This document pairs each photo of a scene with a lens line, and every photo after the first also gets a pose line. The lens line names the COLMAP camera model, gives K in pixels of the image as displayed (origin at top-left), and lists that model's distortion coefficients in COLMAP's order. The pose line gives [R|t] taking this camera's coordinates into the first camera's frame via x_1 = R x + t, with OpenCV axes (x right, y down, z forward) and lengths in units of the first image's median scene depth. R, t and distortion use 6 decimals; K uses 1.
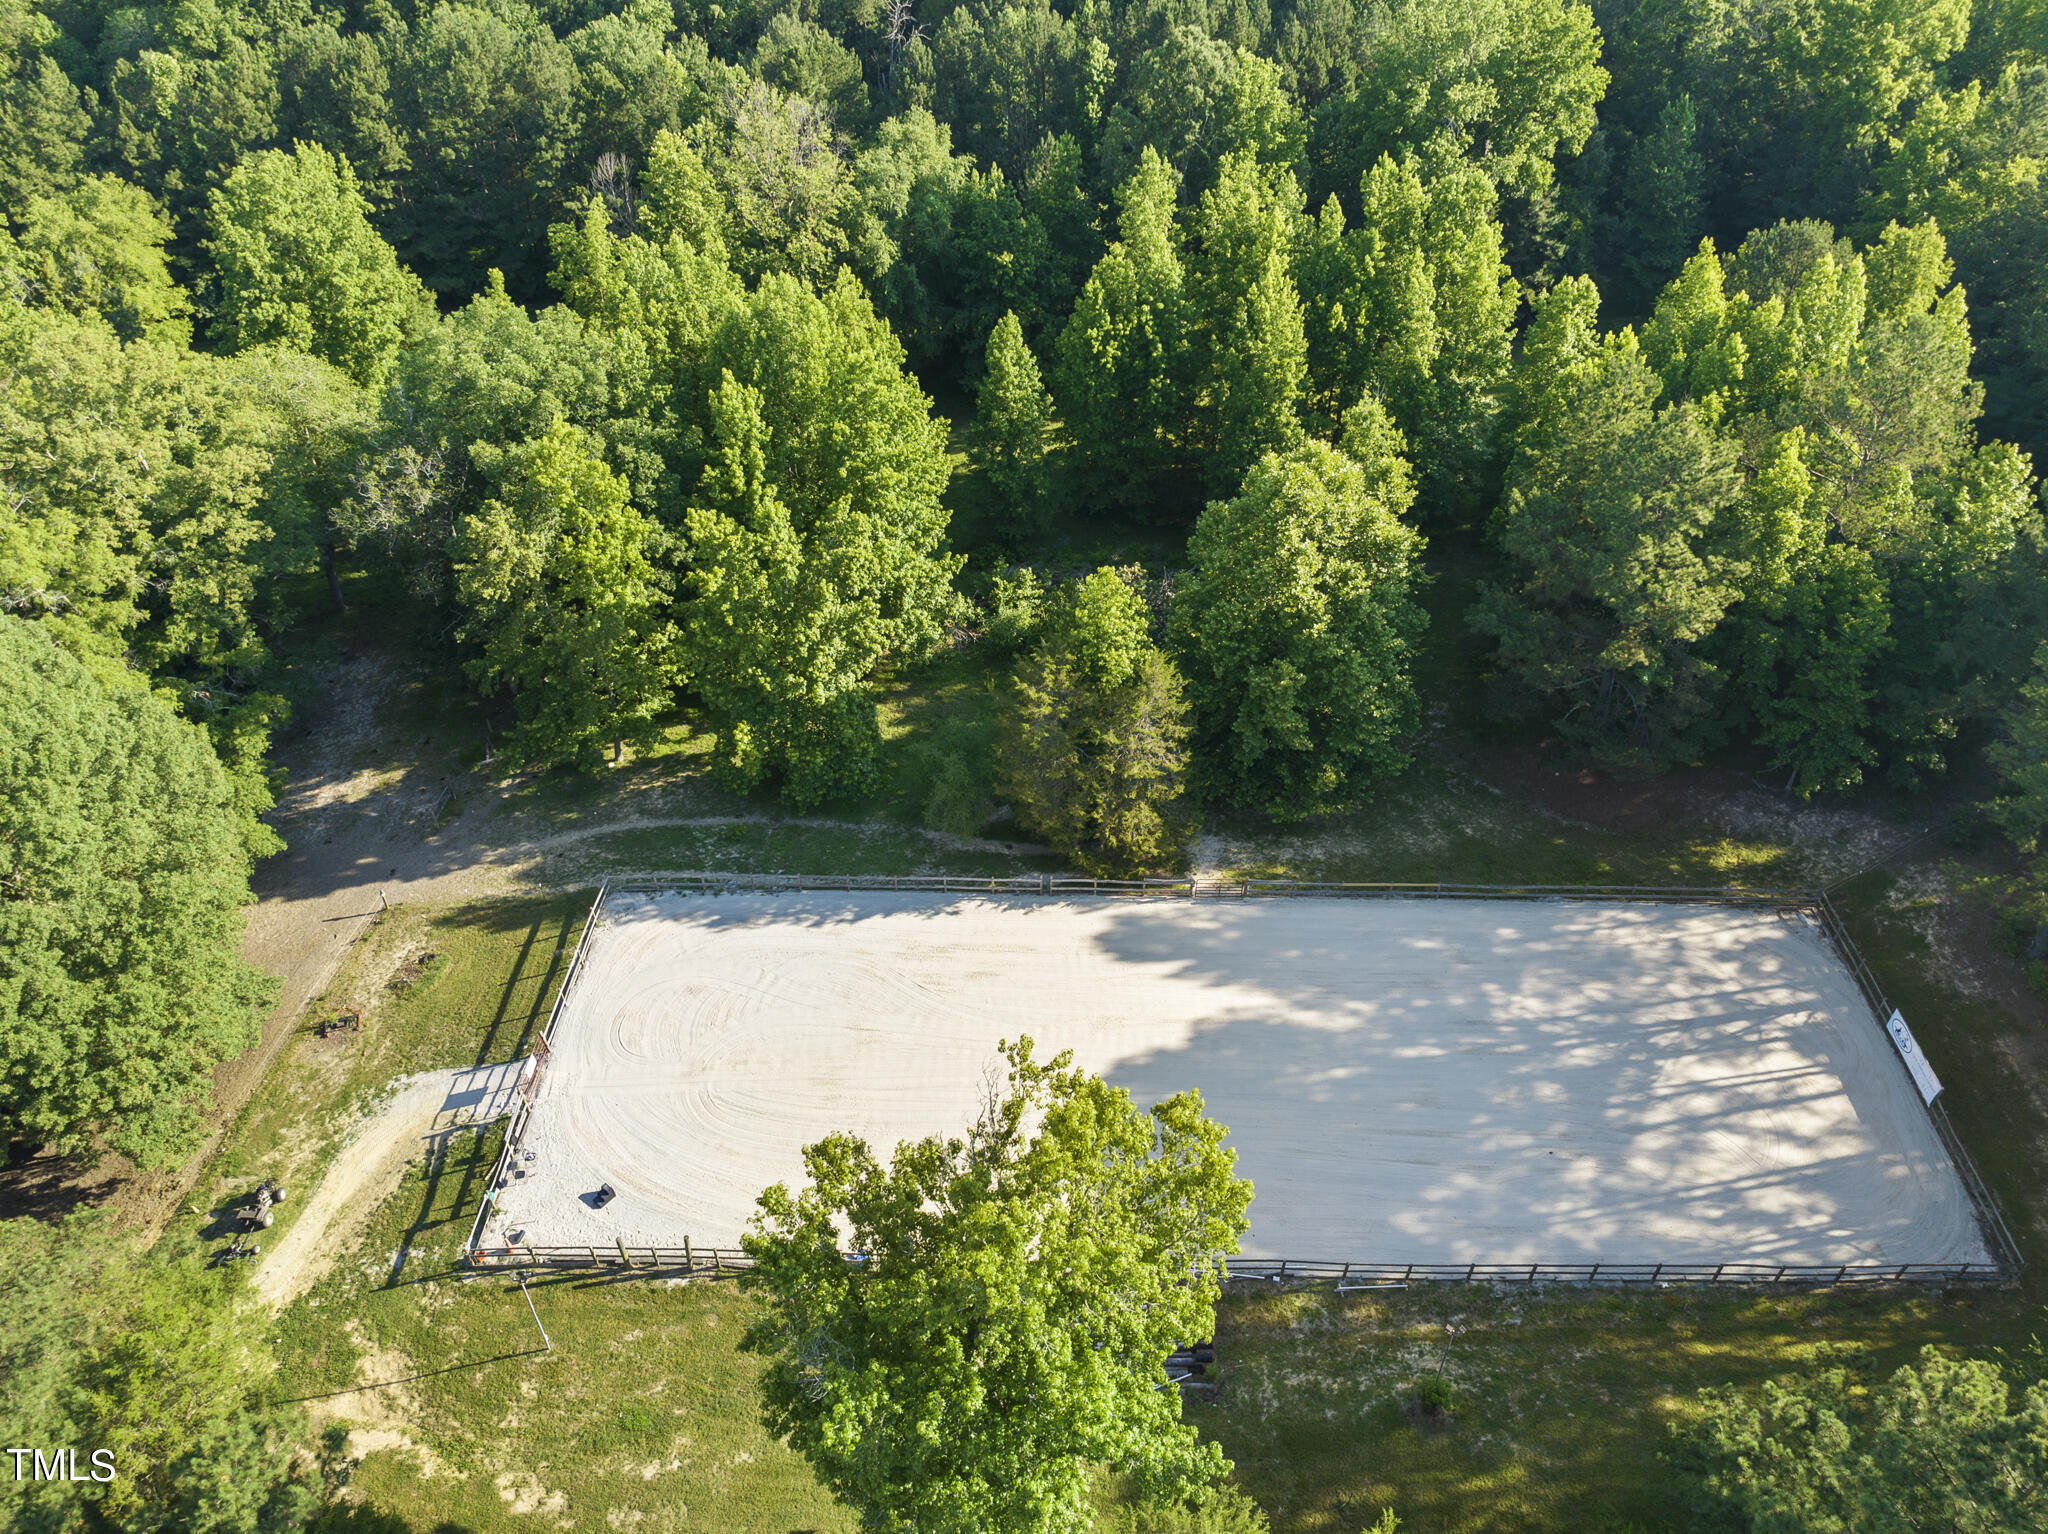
lens RADIAL K [[1446.4, 0, 1038.4], [0, 1446.4, 757.8], [0, 0, 1]] dist [-0.047464, 0.016723]
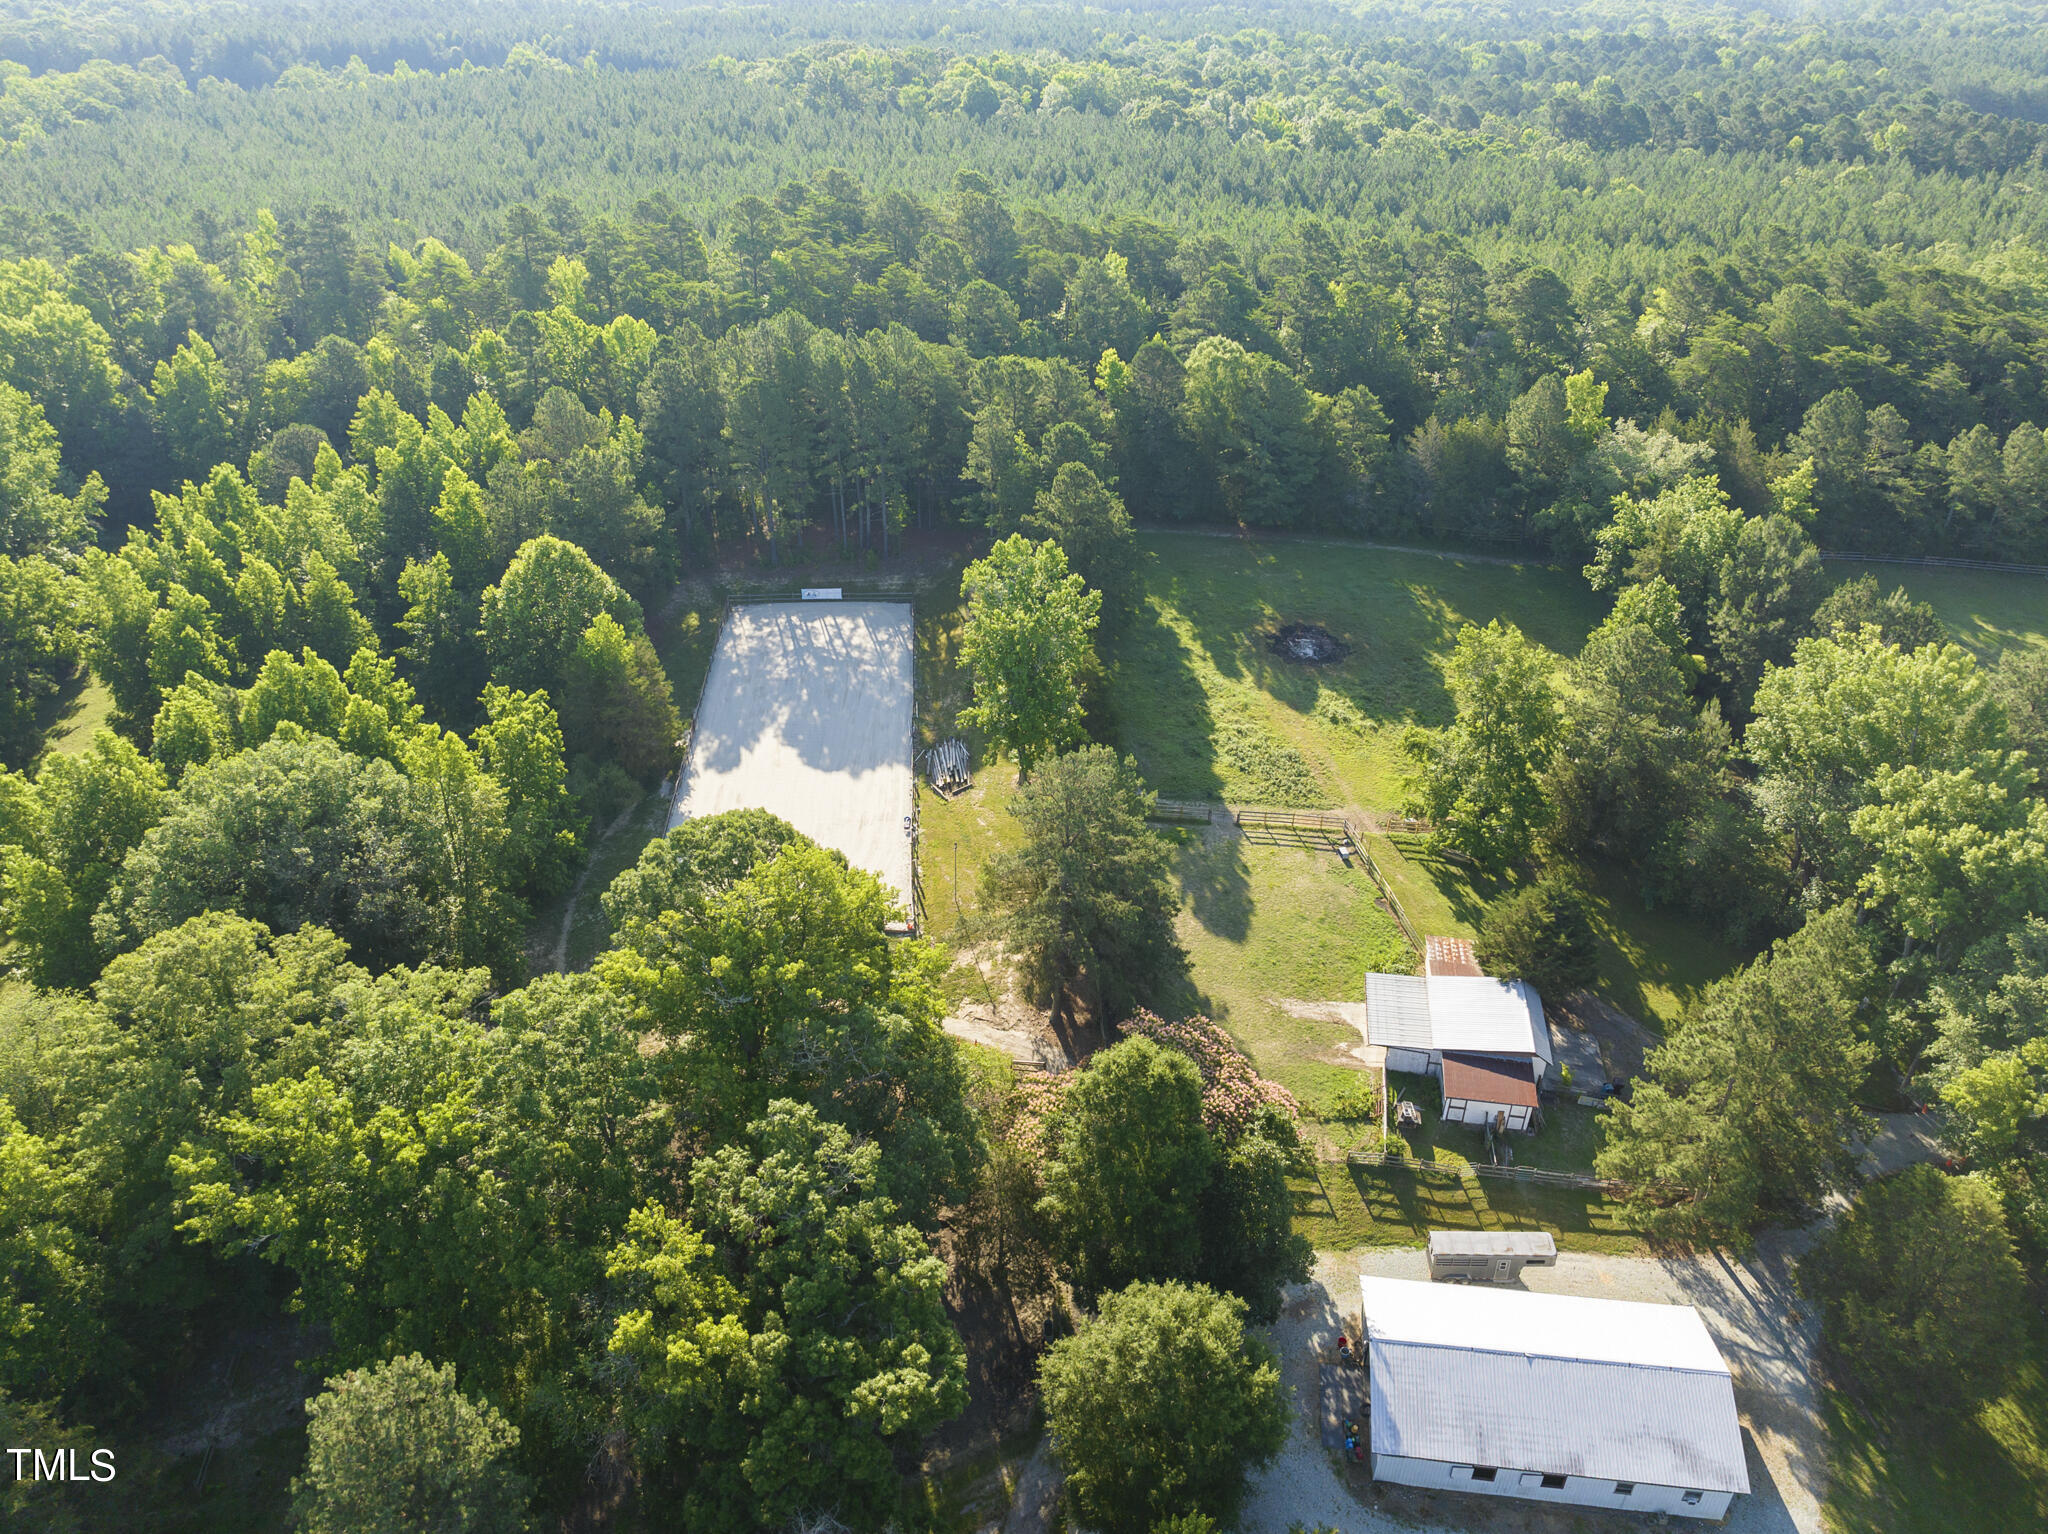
lens RADIAL K [[1431.6, 0, 1035.3], [0, 1431.6, 767.9], [0, 0, 1]] dist [-0.034160, 0.000689]
pose [[-0.083566, -0.520350, 0.849855, -1.365952], [0.629230, 0.633759, 0.449910, -0.397046], [-0.772714, 0.572351, 0.274459, 0.139397]]
